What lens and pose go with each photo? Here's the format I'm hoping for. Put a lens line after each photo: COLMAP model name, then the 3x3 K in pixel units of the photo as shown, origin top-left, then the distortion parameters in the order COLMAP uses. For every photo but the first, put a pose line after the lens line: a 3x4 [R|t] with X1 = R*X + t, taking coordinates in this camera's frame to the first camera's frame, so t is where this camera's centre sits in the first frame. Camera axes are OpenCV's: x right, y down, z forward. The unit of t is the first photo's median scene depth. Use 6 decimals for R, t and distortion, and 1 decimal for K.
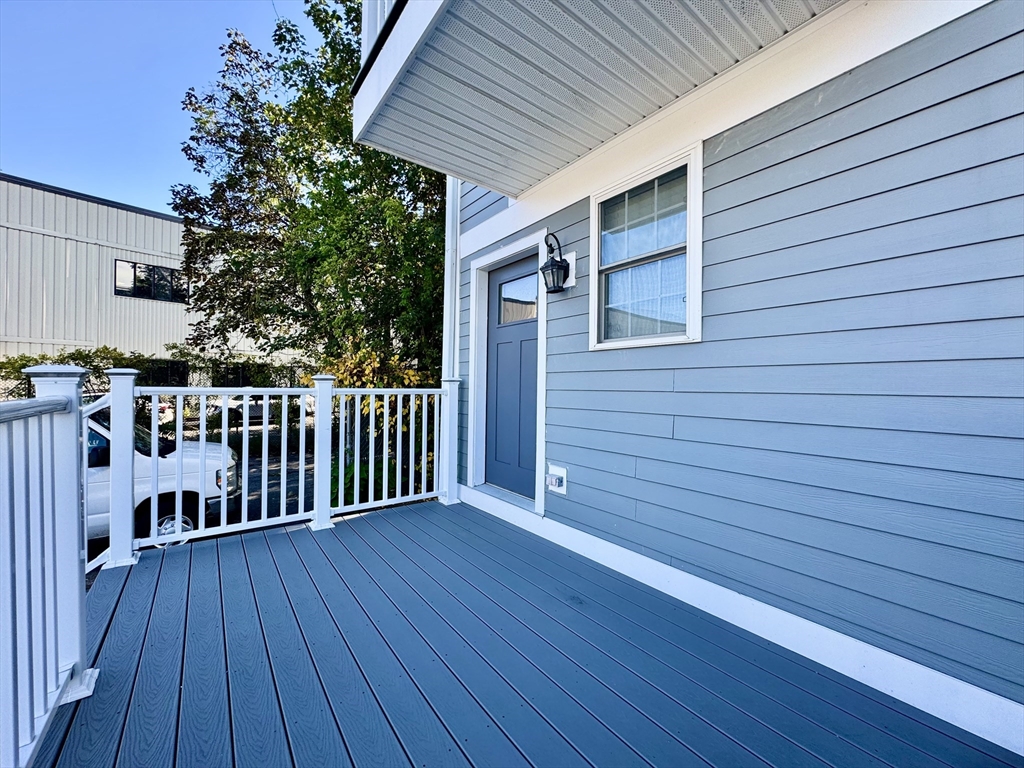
lens RADIAL K [[407.4, 0, 512.0], [0, 407.4, 388.6], [0, 0, 1]] dist [-0.001651, 0.000099]
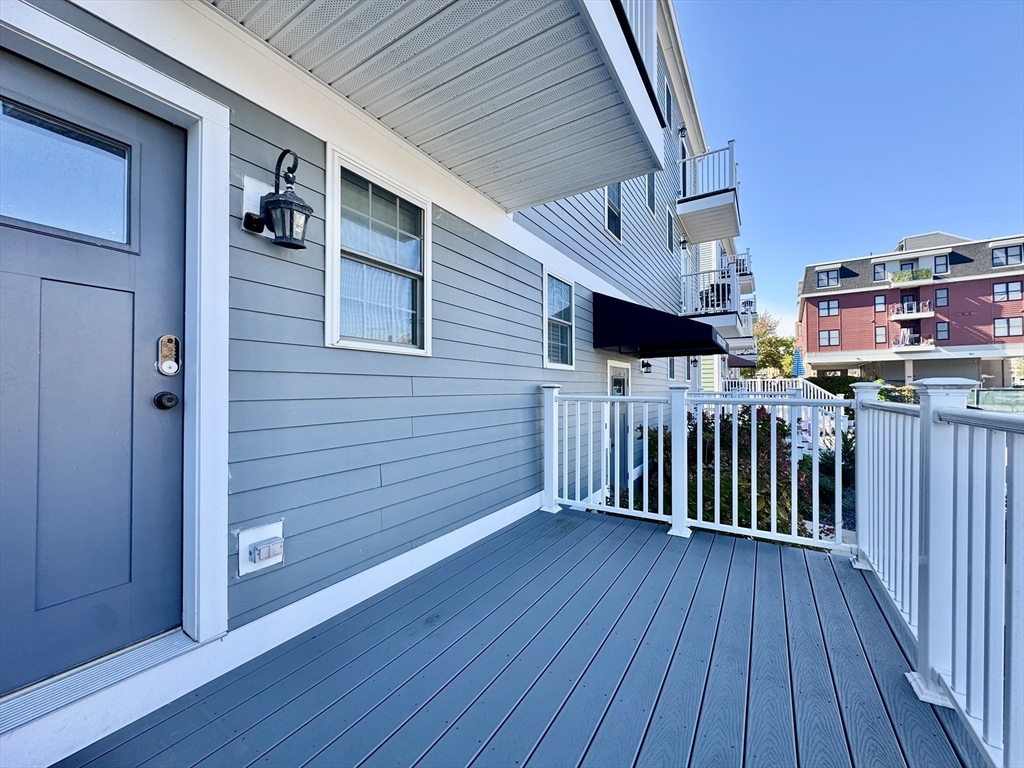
lens RADIAL K [[407.4, 0, 511.7], [0, 407.4, 383.8], [0, 0, 1]] dist [-0.001651, 0.000099]
pose [[-0.355675, -0.007864, 0.934577, -0.721871], [-0.003673, 0.999969, 0.007017, -0.035391], [-0.934603, -0.000937, -0.355693, 1.061685]]
